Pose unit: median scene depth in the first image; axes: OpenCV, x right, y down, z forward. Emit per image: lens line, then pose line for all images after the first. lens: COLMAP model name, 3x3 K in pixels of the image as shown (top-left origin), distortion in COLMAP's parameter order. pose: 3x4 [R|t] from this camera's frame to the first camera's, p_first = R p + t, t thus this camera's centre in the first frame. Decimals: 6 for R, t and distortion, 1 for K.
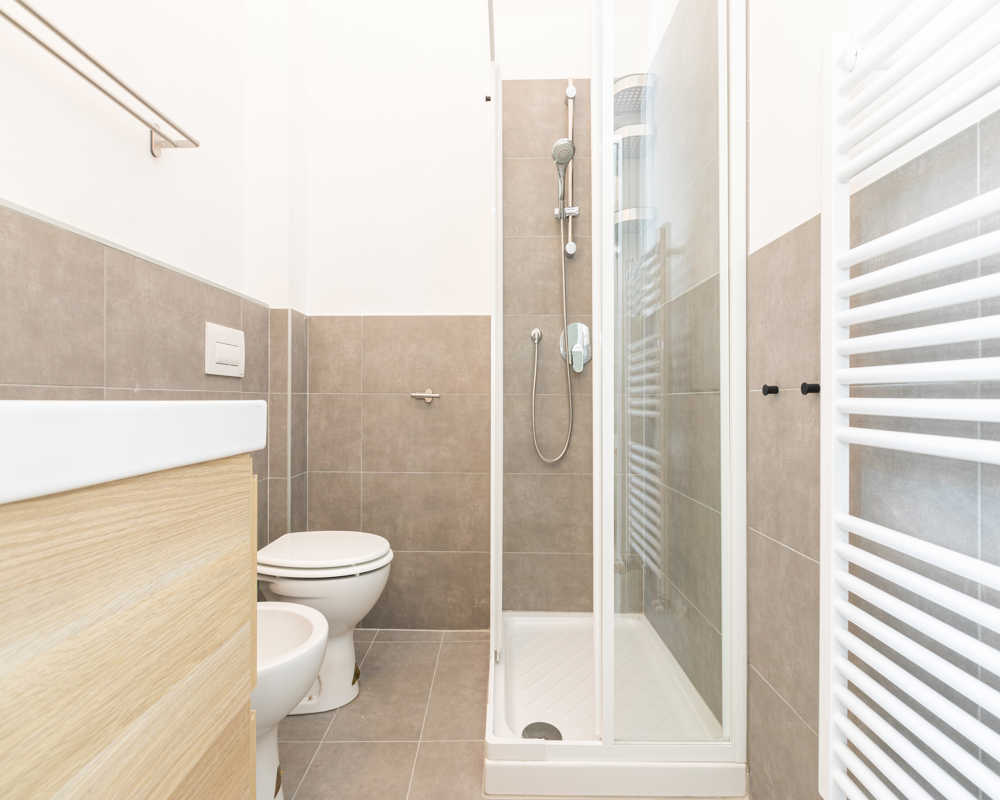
lens RADIAL K [[480.3, 0, 500.0], [0, 480.3, 400.0], [0, 0, 1]] dist [0.000257, 0.000364]
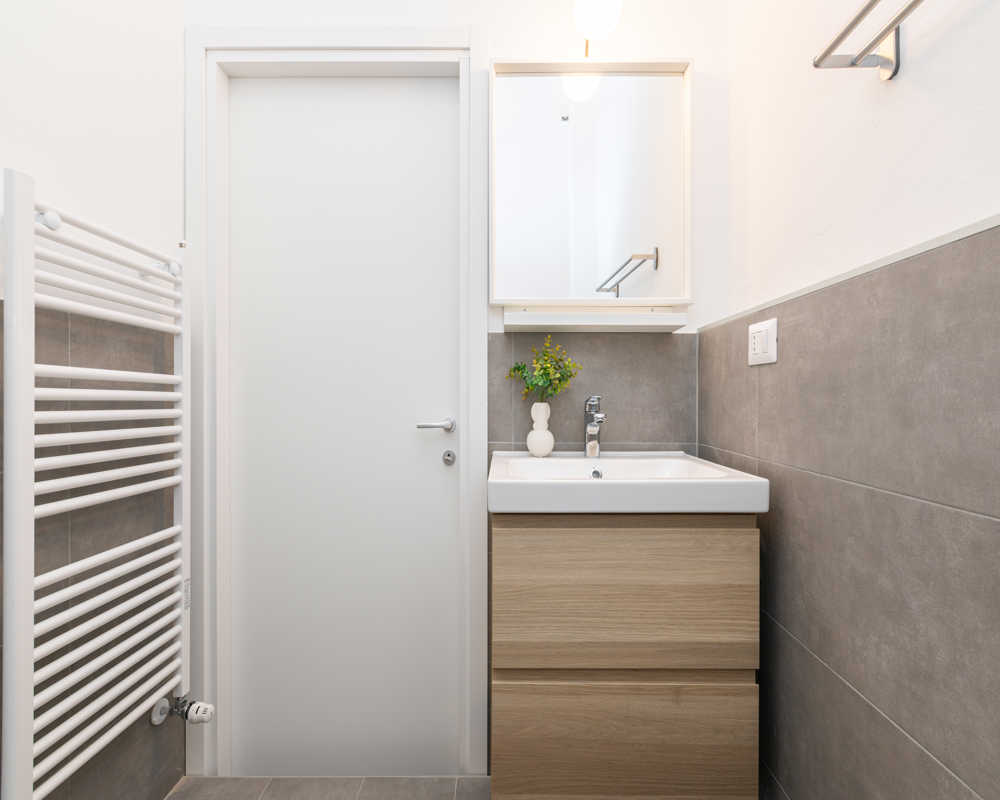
lens RADIAL K [[444.2, 0, 512.1], [0, 444.2, 403.7], [0, 0, 1]] dist [-0.000264, 0.000395]
pose [[-0.999937, -0.001648, -0.011143, -0.198082], [-0.001773, 0.999936, 0.011189, -0.088458], [0.011124, 0.011208, -0.999875, 0.845796]]
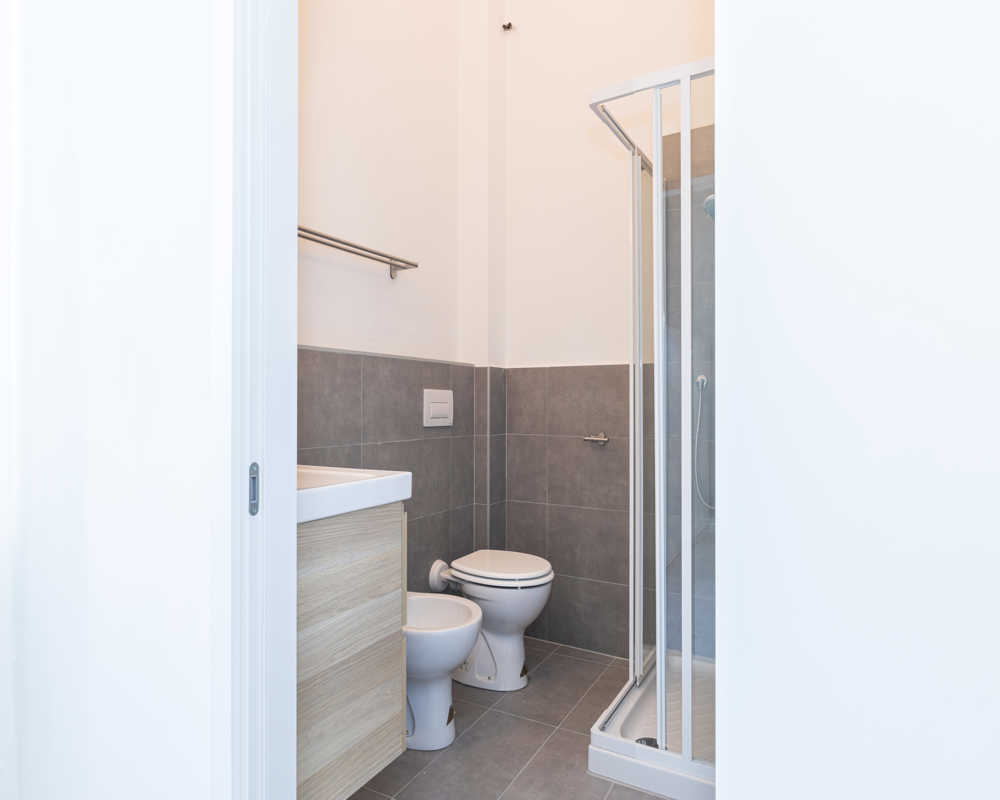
lens RADIAL K [[596.6, 0, 517.5], [0, 596.6, 401.7], [0, 0, 1]] dist [0.001351, 0.000187]
pose [[0.877711, -0.002567, -0.479184, 0.355890], [0.001647, 0.999996, -0.002340, -0.096924], [0.479188, 0.001265, 0.877711, -0.301460]]
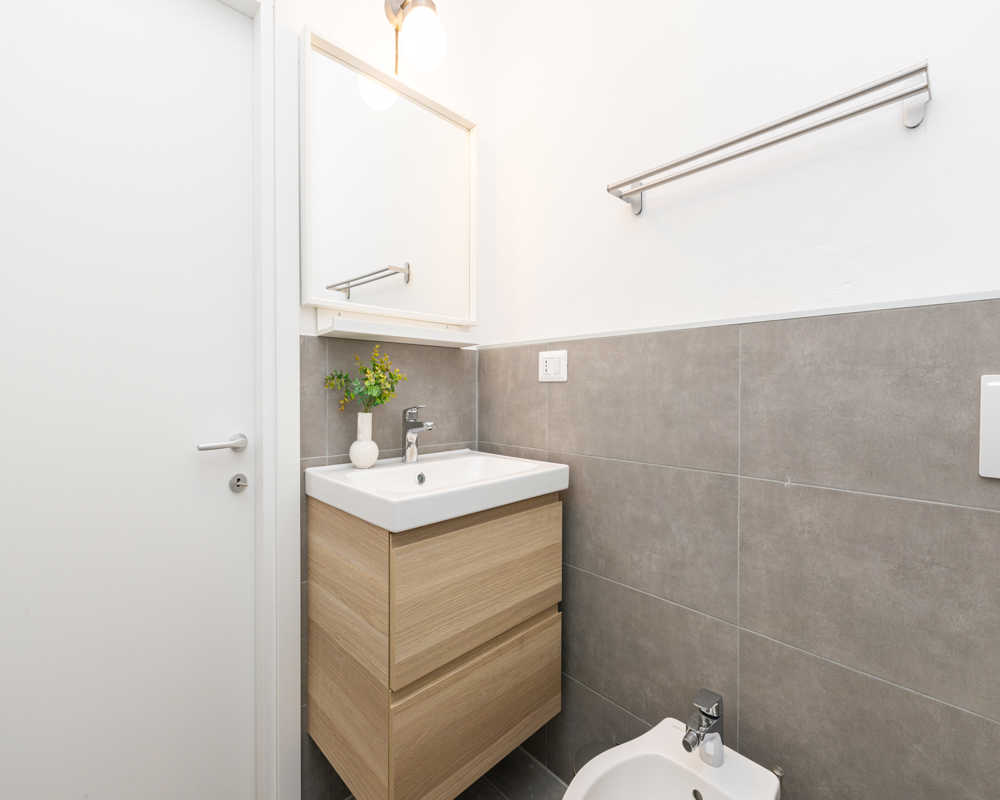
lens RADIAL K [[432.4, 0, 500.0], [0, 432.4, 400.0], [0, 0, 1]] dist [0.001063, 0.000106]
pose [[-0.713144, 0.013211, -0.700893, 0.060177], [-0.000820, 0.999806, 0.019680, -0.114378], [0.701017, 0.014609, -0.712994, 0.765618]]
